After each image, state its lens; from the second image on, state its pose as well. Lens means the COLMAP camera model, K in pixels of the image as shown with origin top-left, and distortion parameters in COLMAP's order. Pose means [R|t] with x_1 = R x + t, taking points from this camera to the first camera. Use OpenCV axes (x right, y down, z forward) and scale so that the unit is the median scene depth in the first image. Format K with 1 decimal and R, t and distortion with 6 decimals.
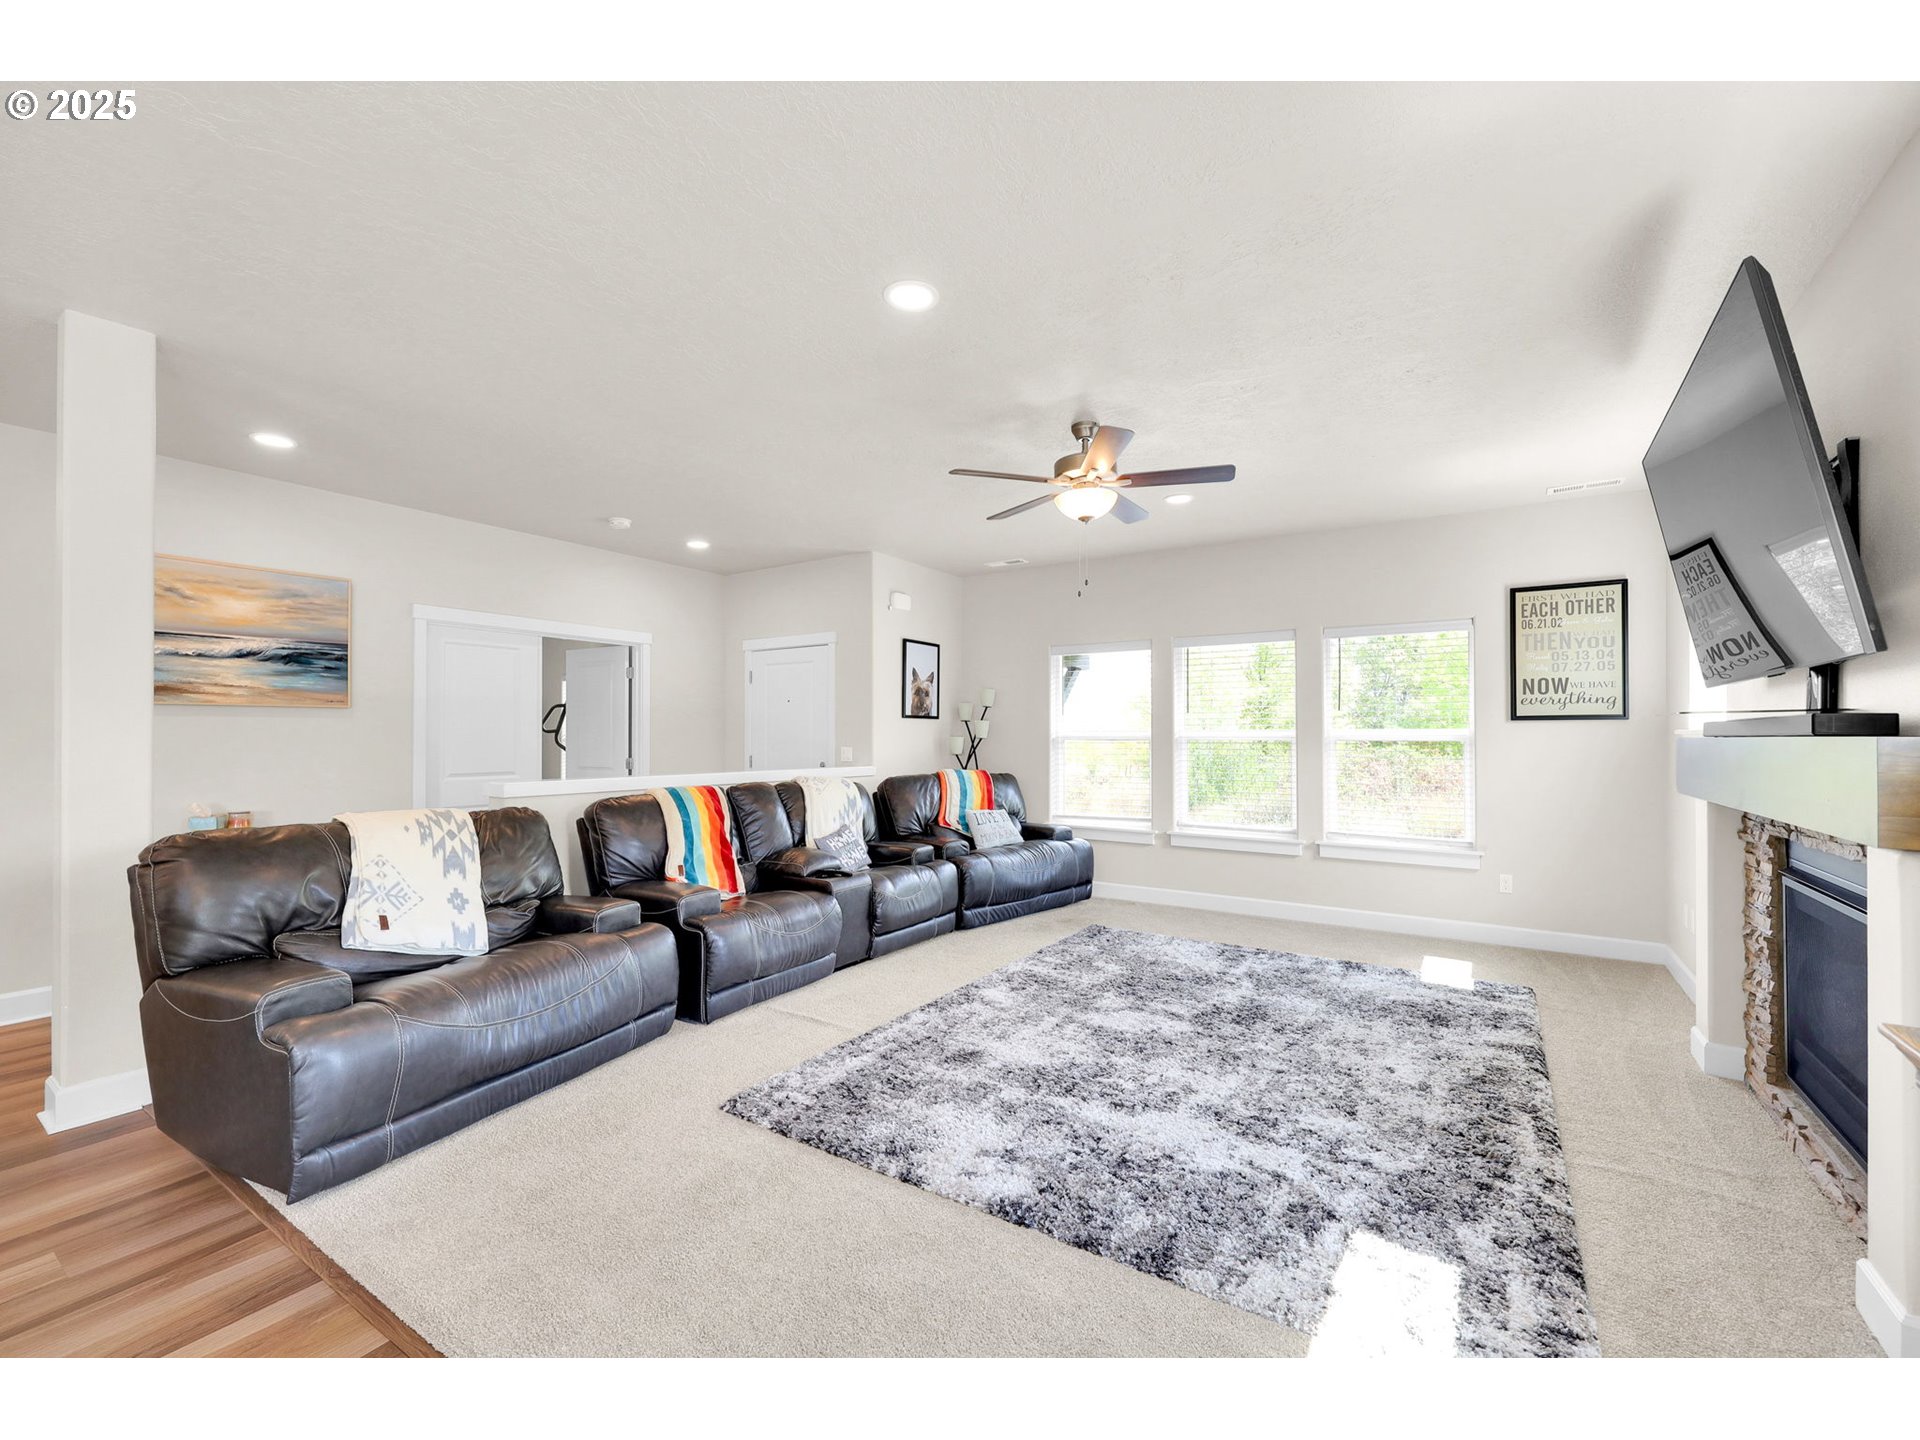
lens RADIAL K [[782.1, 0, 979.5], [0, 782.1, 722.1], [0, 0, 1]] dist [0.001604, 0.000004]
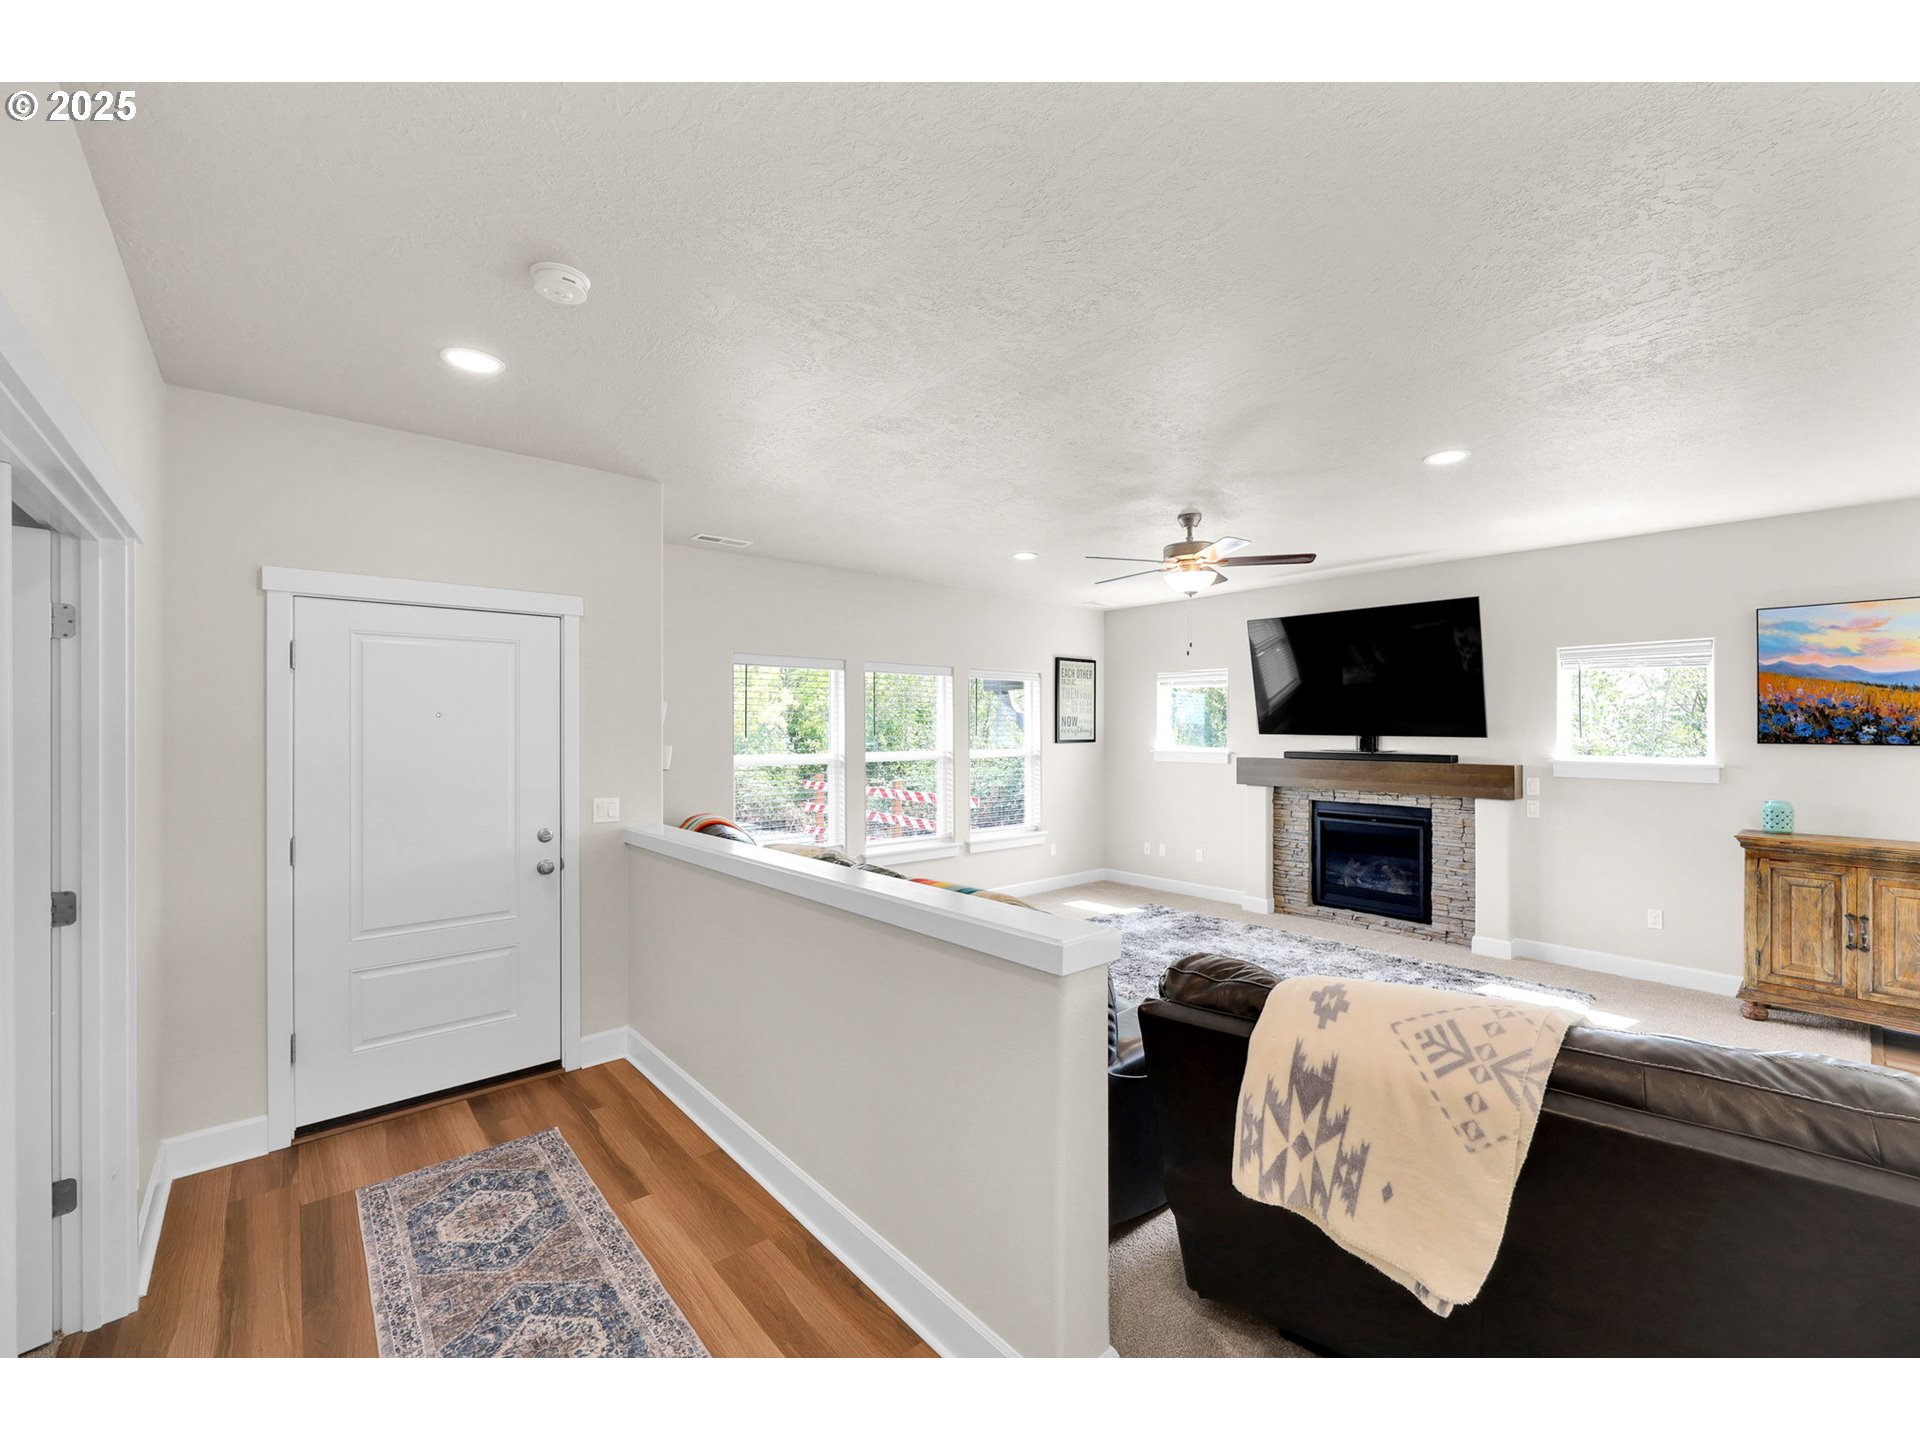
lens RADIAL K [[782.1, 0, 979.5], [0, 782.1, 722.1], [0, 0, 1]] dist [0.001604, 0.000004]
pose [[0.274868, 0.006211, 0.961462, -0.874367], [-0.019048, 0.999818, -0.001014, -0.040372], [-0.961293, -0.018036, 0.274937, 0.757160]]
